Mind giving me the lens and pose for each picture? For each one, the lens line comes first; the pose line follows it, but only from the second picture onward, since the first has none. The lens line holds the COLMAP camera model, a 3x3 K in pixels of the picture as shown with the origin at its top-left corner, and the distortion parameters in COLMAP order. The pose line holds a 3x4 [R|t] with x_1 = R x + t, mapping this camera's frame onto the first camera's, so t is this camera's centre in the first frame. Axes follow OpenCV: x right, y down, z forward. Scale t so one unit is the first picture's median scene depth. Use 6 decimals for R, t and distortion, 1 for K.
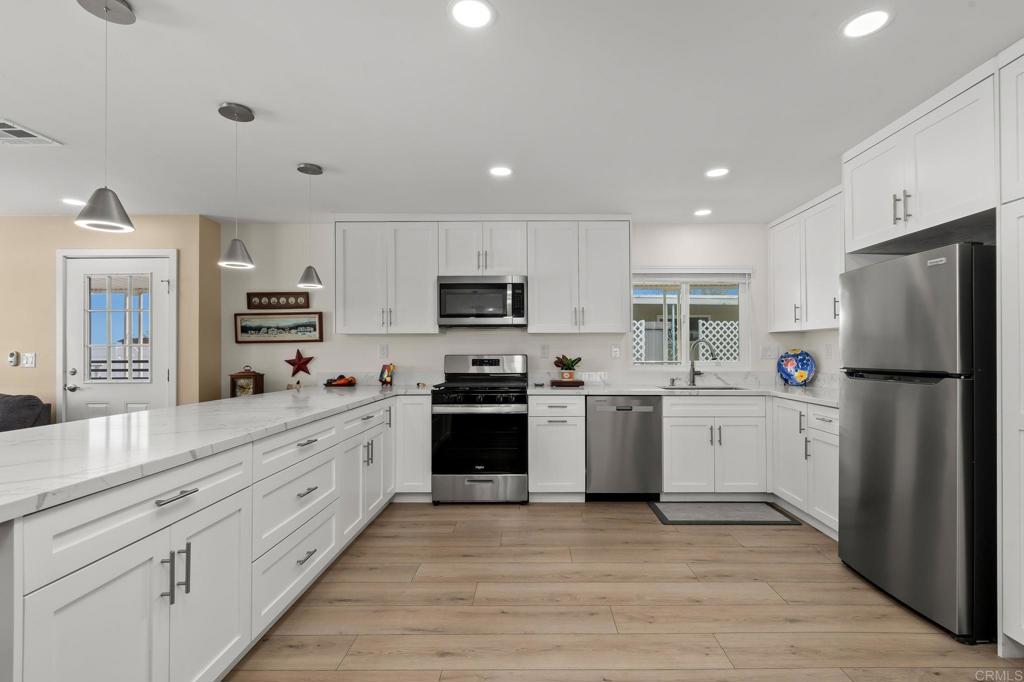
lens RADIAL K [[466.0, 0, 536.7], [0, 466.0, 350.1], [0, 0, 1]] dist [-0.000485, 0.000531]
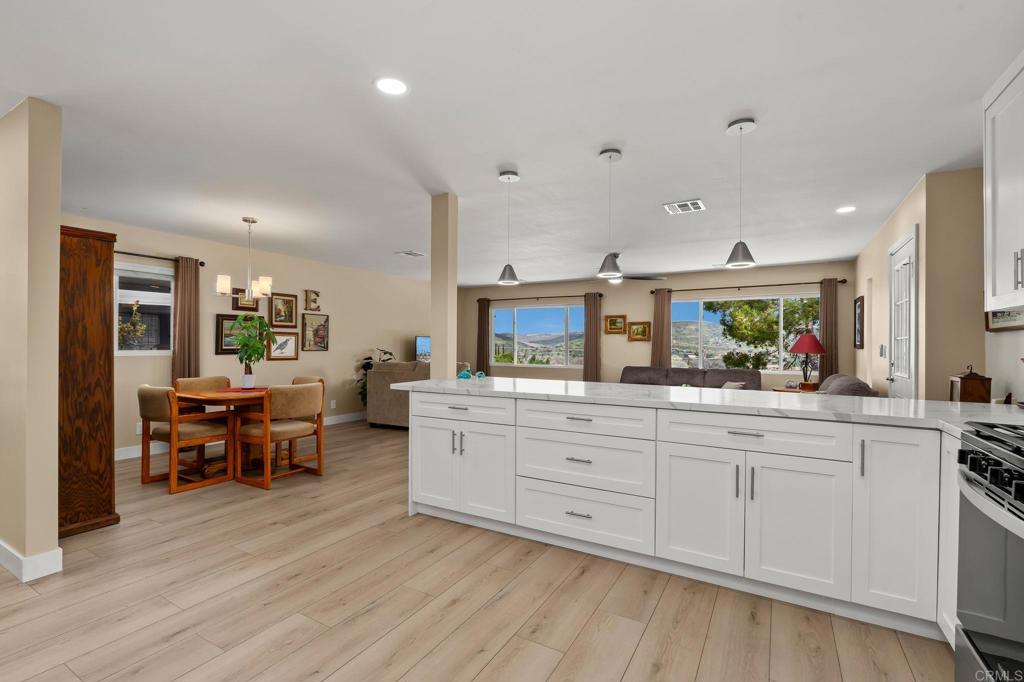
lens RADIAL K [[466.0, 0, 518.0], [0, 466.0, 343.2], [0, 0, 1]] dist [-0.000485, 0.000531]
pose [[-0.504071, -0.004549, -0.863650, 0.341771], [-0.003008, 0.999989, -0.003512, 0.007005], [0.863657, 0.000828, -0.504080, 0.813827]]
